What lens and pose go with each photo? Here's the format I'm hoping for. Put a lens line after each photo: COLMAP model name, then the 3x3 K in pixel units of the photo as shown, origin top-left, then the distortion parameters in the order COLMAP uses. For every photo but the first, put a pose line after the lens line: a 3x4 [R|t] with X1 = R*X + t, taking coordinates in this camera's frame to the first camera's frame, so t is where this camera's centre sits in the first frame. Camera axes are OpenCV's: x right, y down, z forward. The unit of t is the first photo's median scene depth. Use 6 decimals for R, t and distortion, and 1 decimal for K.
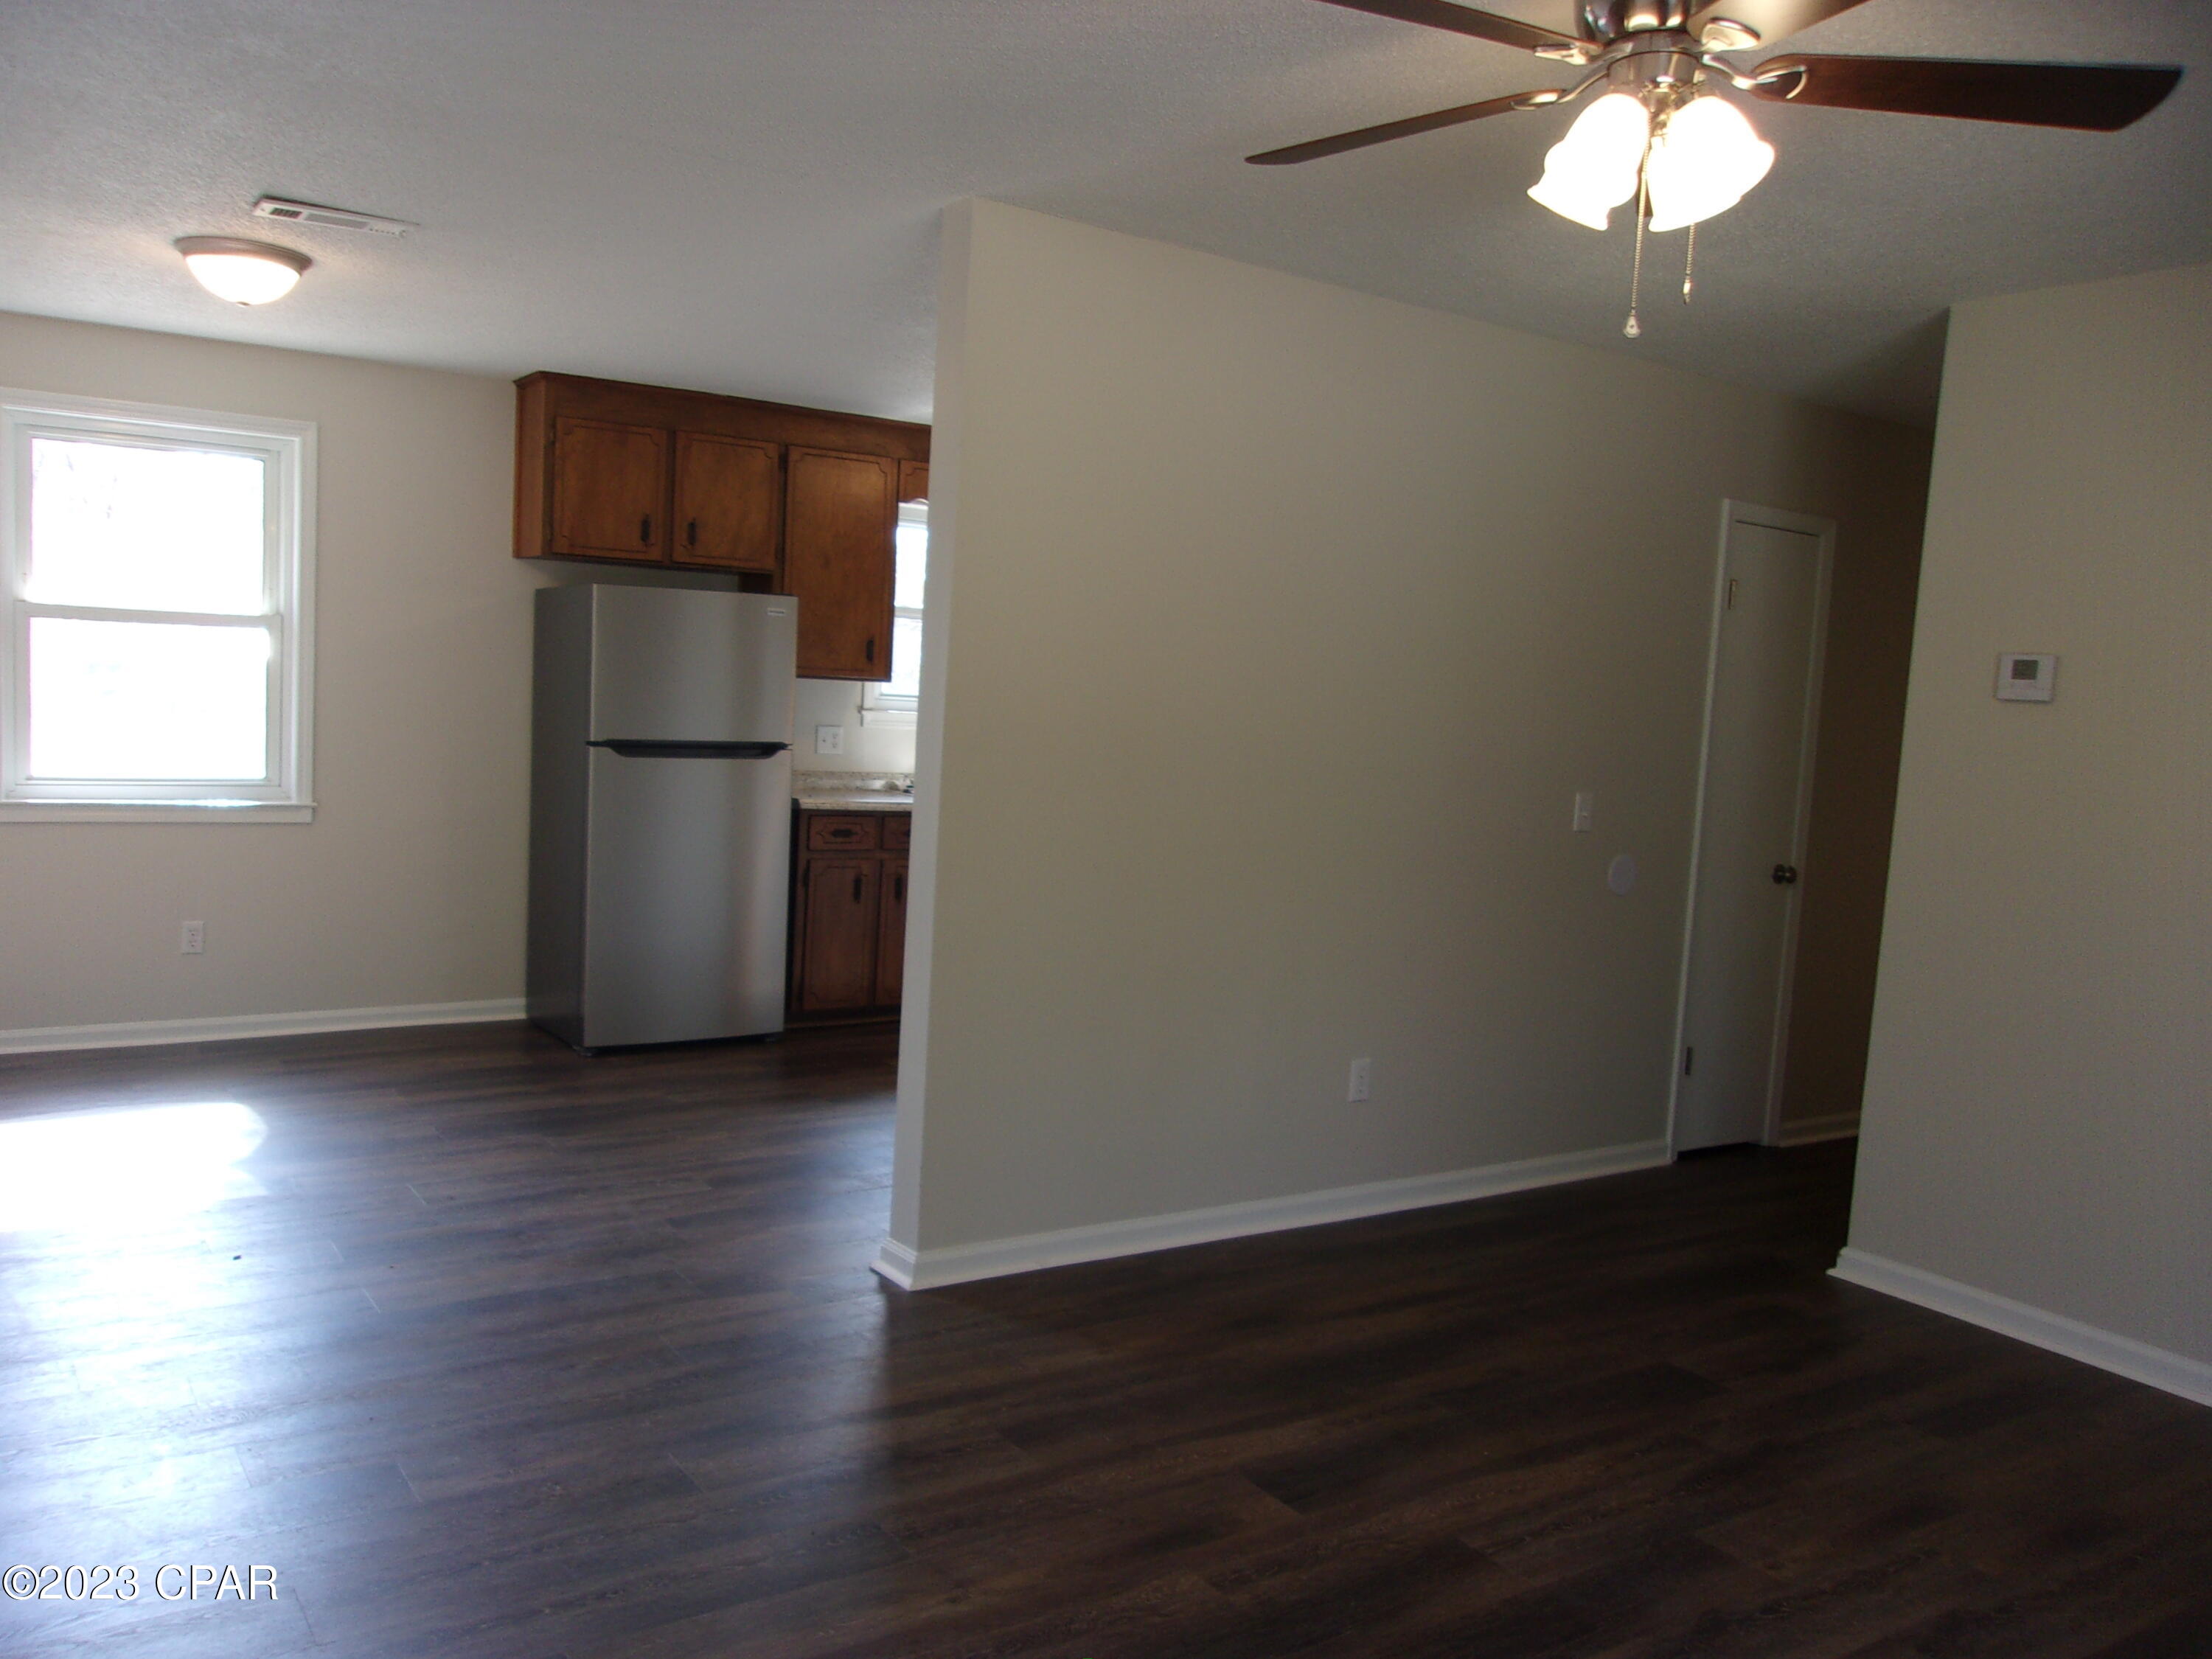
lens RADIAL K [[1738.0, 0, 1100.9], [0, 1738.0, 797.1], [0, 0, 1]] dist [-0.001037, 0.001881]
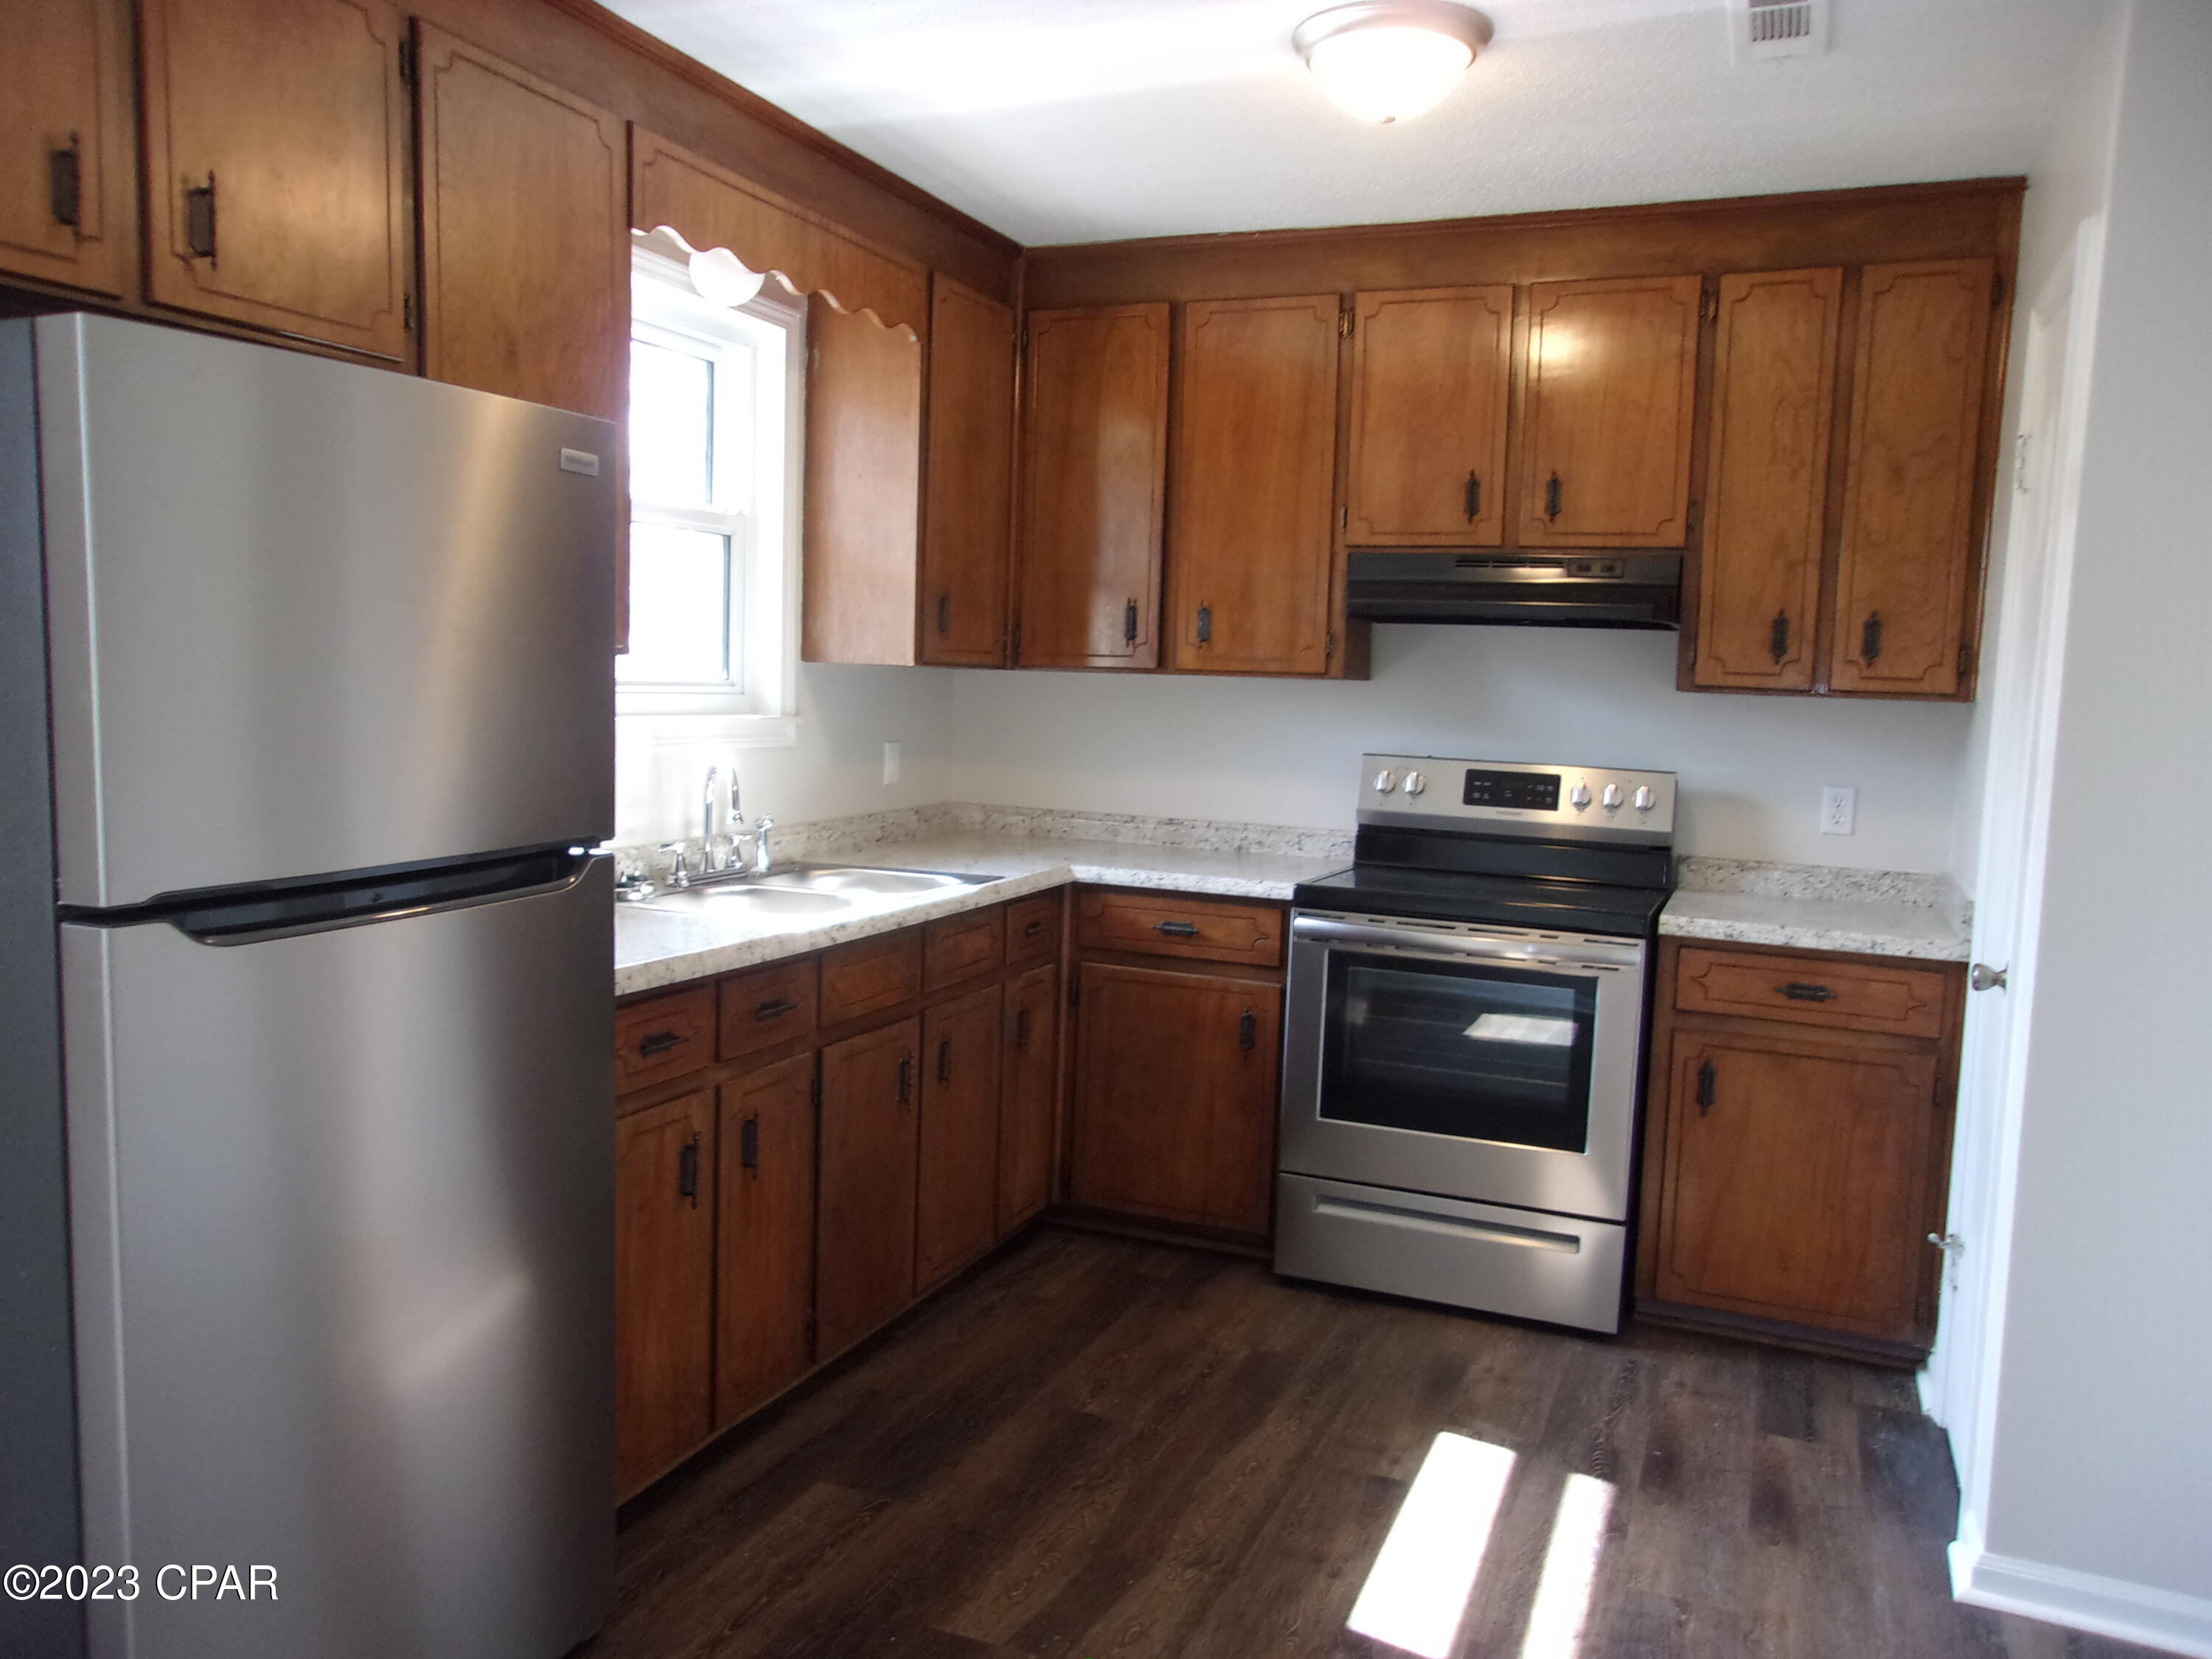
lens RADIAL K [[1740.4, 0, 1094.6], [0, 1740.4, 819.6], [0, 0, 1]] dist [-0.014405, 0.039956]
pose [[0.841475, -0.073496, 0.535274, -0.282740], [0.047761, 0.996945, 0.061804, -0.051519], [-0.538181, -0.026441, 0.842414, 0.636028]]
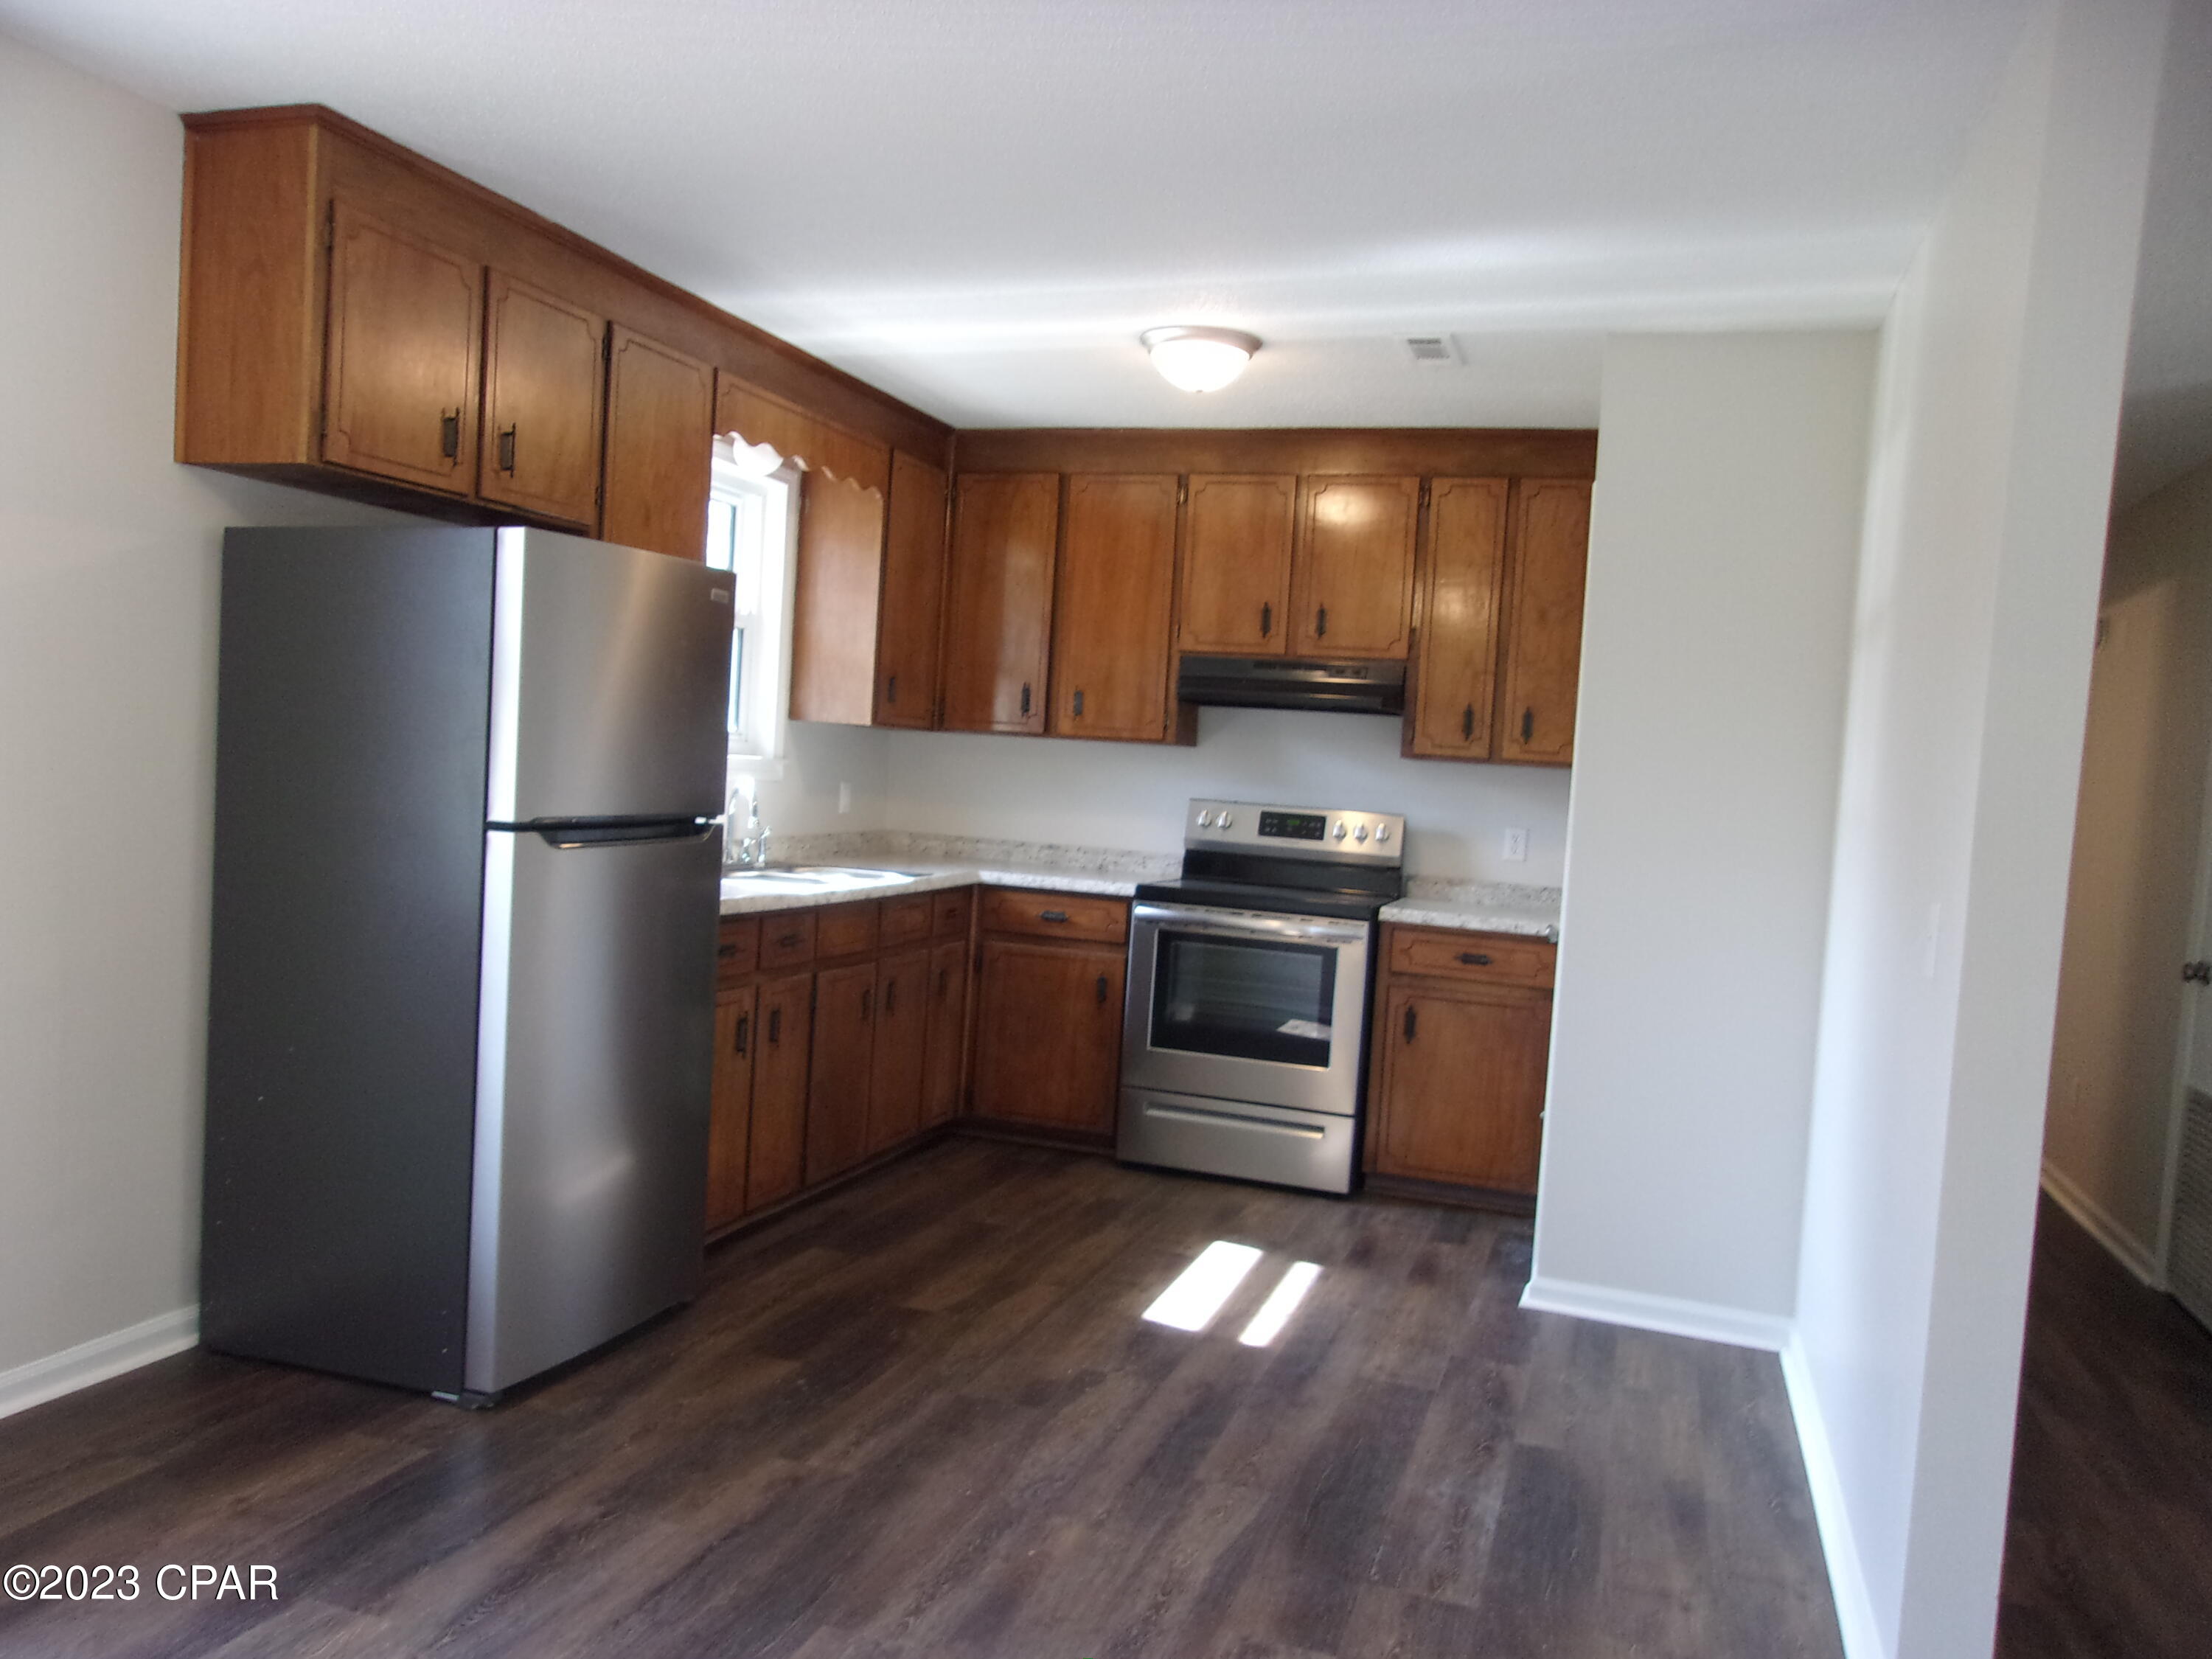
lens RADIAL K [[1723.3, 0, 1093.1], [0, 1723.3, 815.8], [0, 0, 1]] dist [-0.004424, 0.005078]
pose [[0.802802, -0.024774, 0.595731, -0.429071], [0.020379, 0.999693, 0.014111, -0.035240], [-0.595898, 0.000812, 0.803060, 0.432349]]
